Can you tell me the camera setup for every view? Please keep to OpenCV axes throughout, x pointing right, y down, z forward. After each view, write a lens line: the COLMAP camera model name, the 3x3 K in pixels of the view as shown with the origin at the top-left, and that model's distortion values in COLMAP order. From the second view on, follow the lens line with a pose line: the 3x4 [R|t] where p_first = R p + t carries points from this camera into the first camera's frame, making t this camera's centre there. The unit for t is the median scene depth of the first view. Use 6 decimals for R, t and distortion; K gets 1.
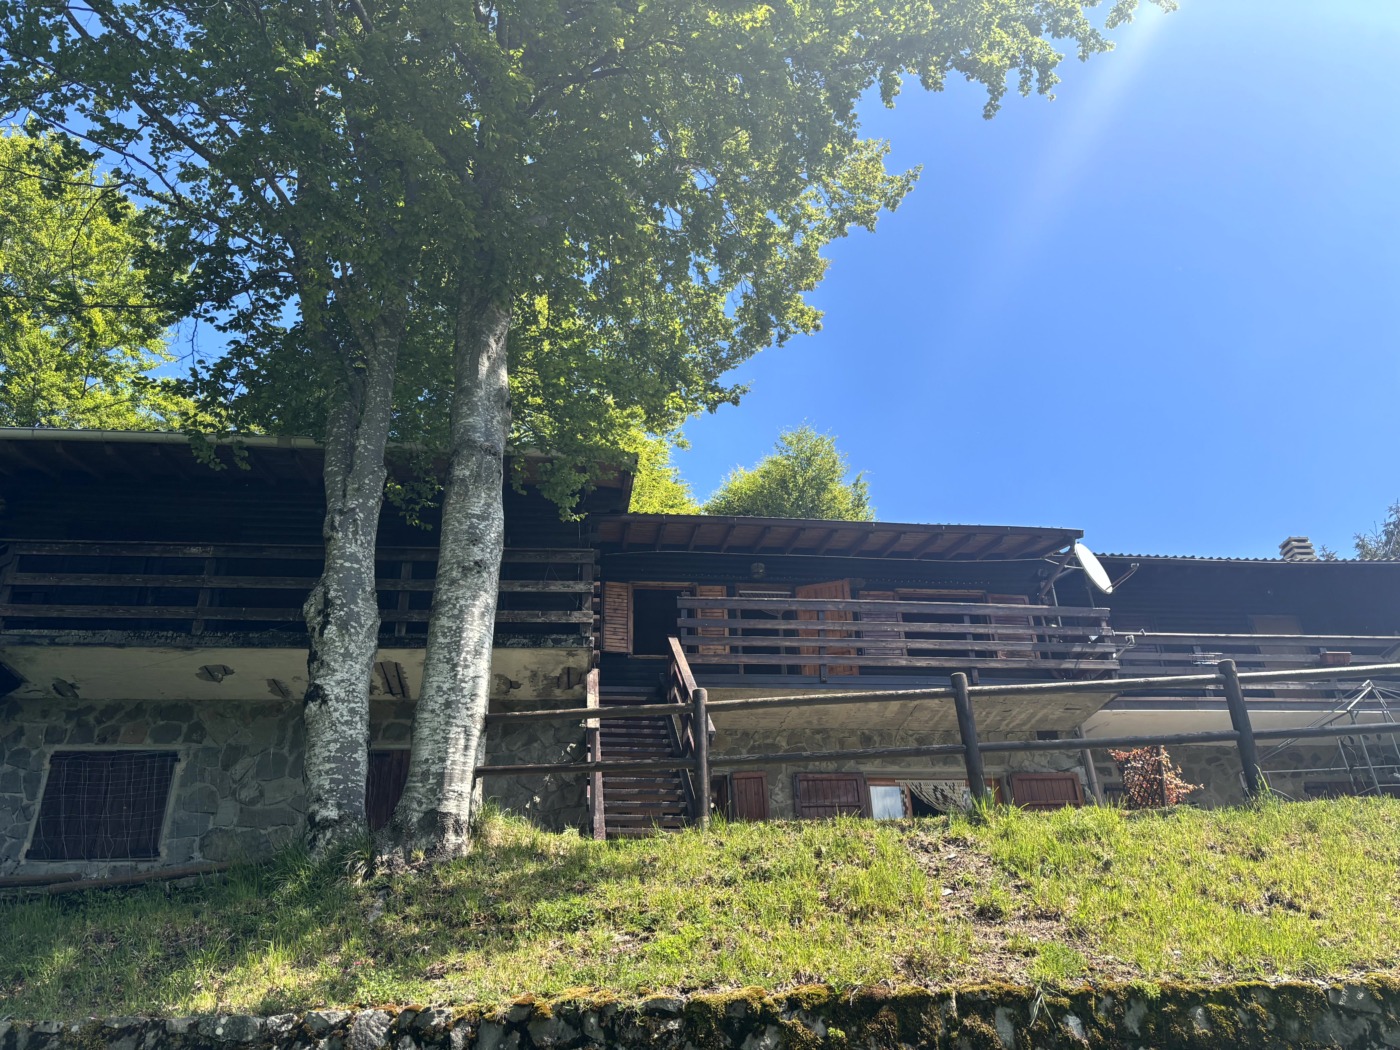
lens RADIAL K [[1062.7, 0, 696.8], [0, 1062.7, 531.1], [0, 0, 1]] dist [0.023905, -0.002867]
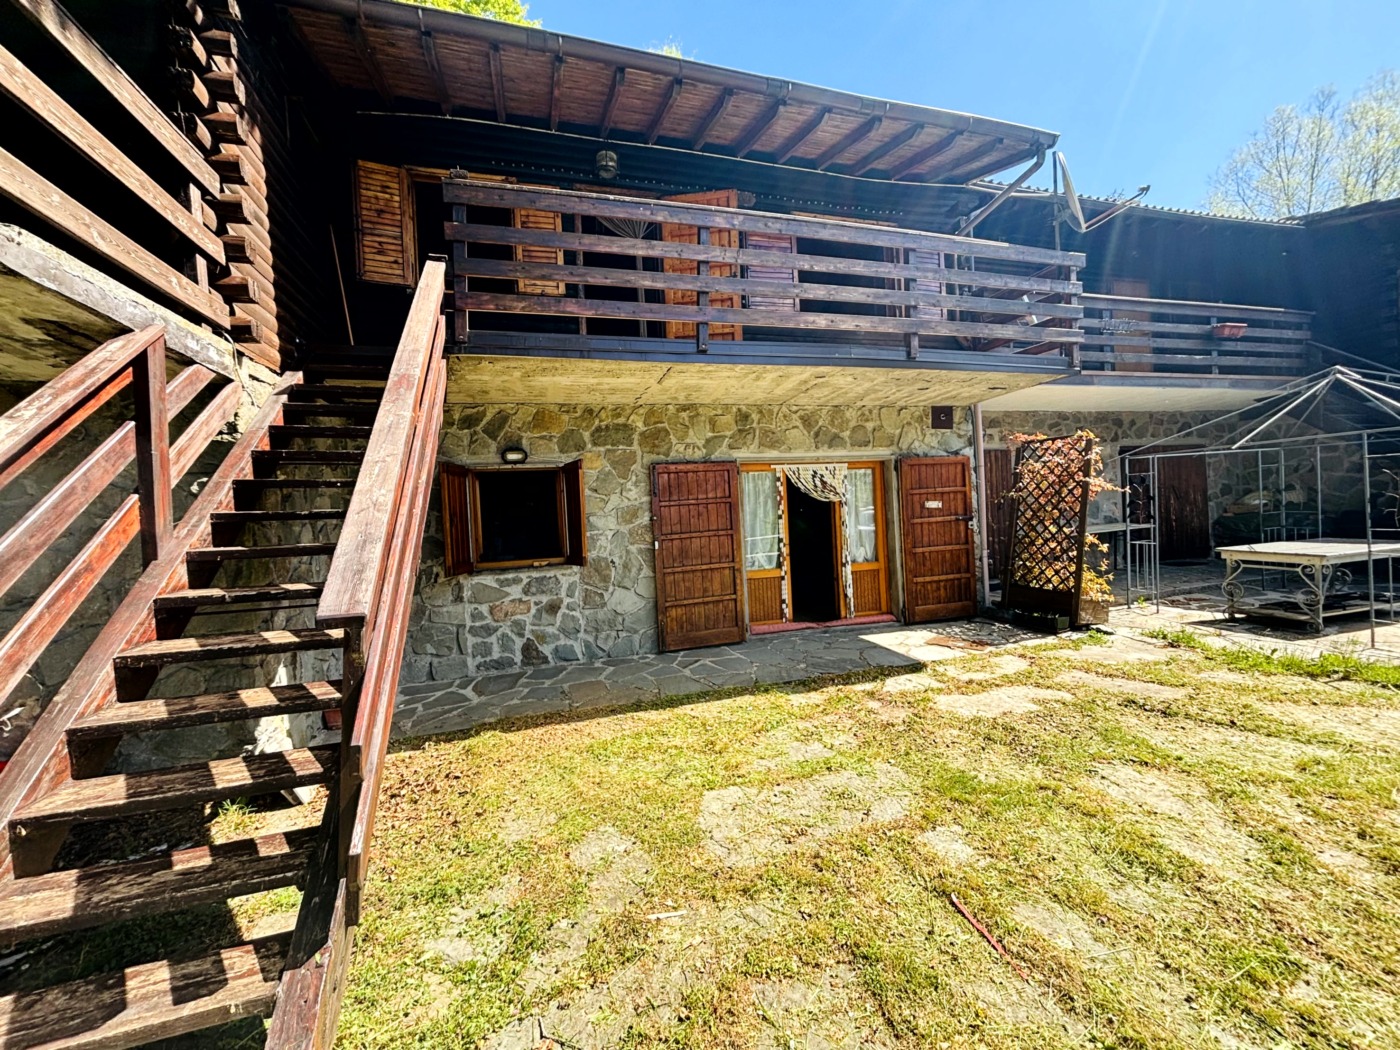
lens RADIAL K [[561.9, 0, 697.1], [0, 561.9, 523.7], [0, 0, 1]] dist [-0.000118, 0.000702]
pose [[0.985339, -0.018573, 0.169592, 0.056042], [-0.066671, 0.873090, 0.482980, 0.068254], [-0.157039, -0.487206, 0.859051, 0.650120]]
